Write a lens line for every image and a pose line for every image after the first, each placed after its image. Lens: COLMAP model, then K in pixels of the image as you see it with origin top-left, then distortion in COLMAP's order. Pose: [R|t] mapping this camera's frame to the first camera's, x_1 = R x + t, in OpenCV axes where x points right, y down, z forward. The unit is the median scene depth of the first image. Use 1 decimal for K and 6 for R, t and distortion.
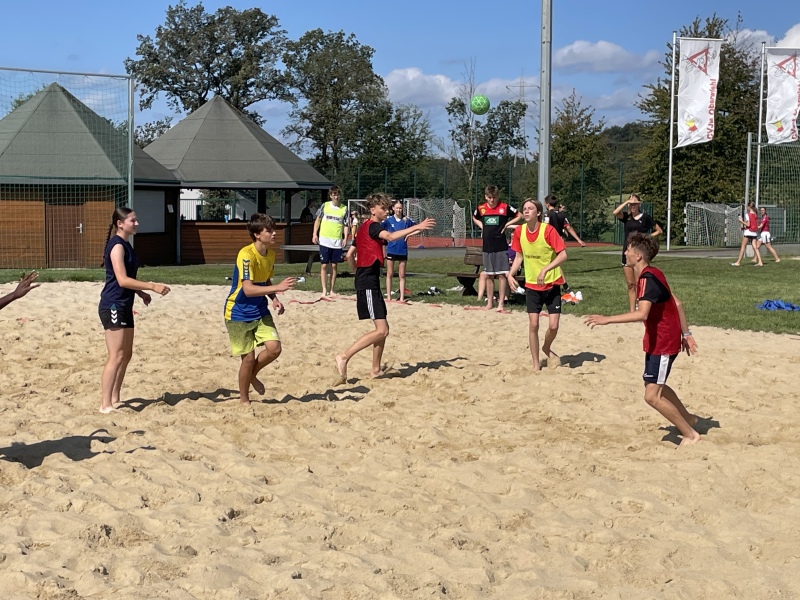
lens RADIAL K [[1449.8, 0, 400.0], [0, 1449.8, 300.0], [0, 0, 1]] dist [0.079274, -0.105348]
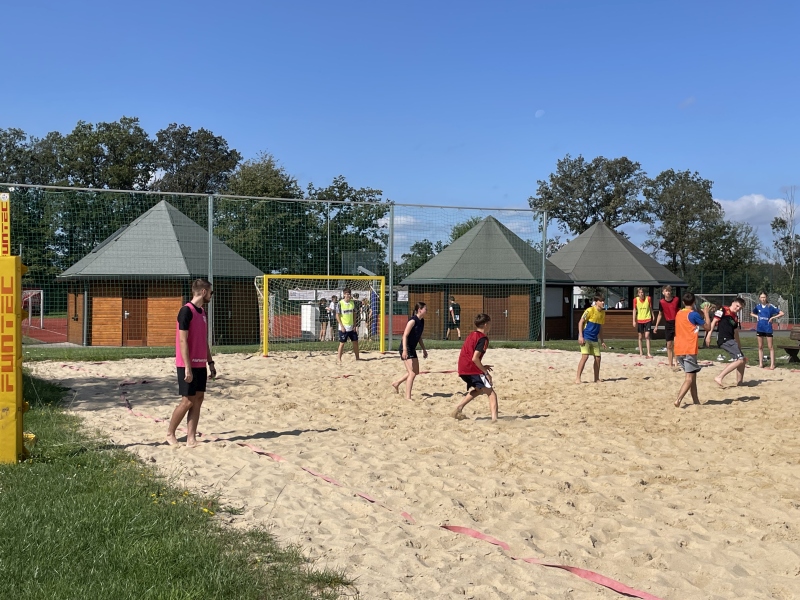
lens RADIAL K [[1056.4, 0, 400.0], [0, 1056.4, 300.0], [0, 0, 1]] dist [0.203130, -0.546666]
pose [[0.955313, 0.000119, -0.295597, -0.002199], [-0.019278, 0.997896, -0.061903, 0.002365], [0.294968, 0.064835, 0.953305, -0.022975]]
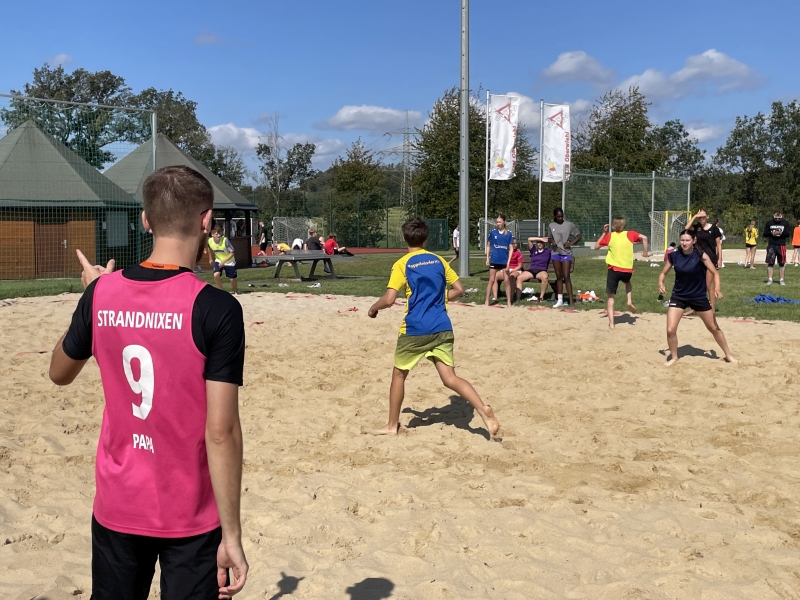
lens RADIAL K [[1016.3, 0, 394.2], [0, 1016.3, 301.6], [0, 0, 1]] dist [0.090229, -0.241524]
pose [[0.974270, -0.027841, 0.223659, -0.061517], [0.024951, 0.999565, 0.015739, -0.003805], [-0.224000, -0.009753, 0.974540, 0.056799]]
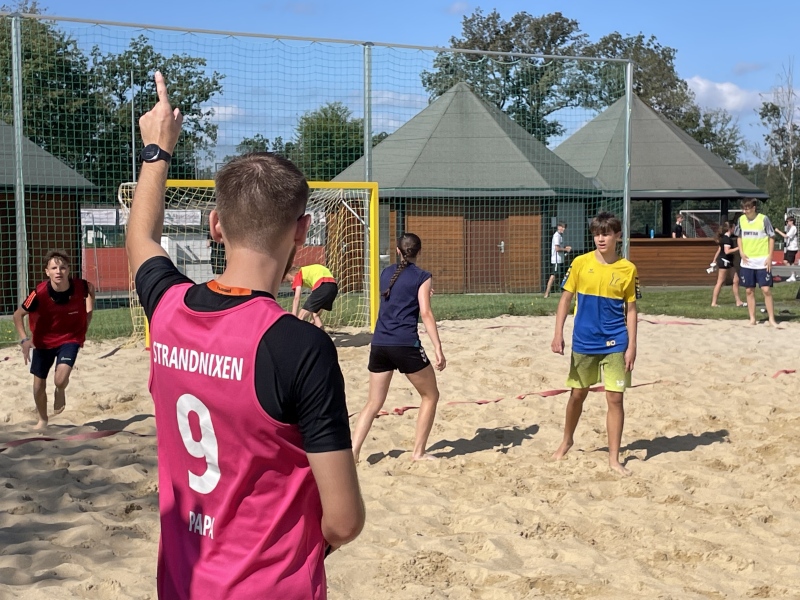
lens RADIAL K [[1406.2, 0, 400.0], [0, 1406.2, 300.0], [0, 0, 1]] dist [0.065884, -0.028953]
pose [[0.988744, -0.003196, -0.149585, -0.064664], [0.002177, 0.999973, -0.006981, -0.004986], [0.149603, 0.006576, 0.988724, 0.067893]]
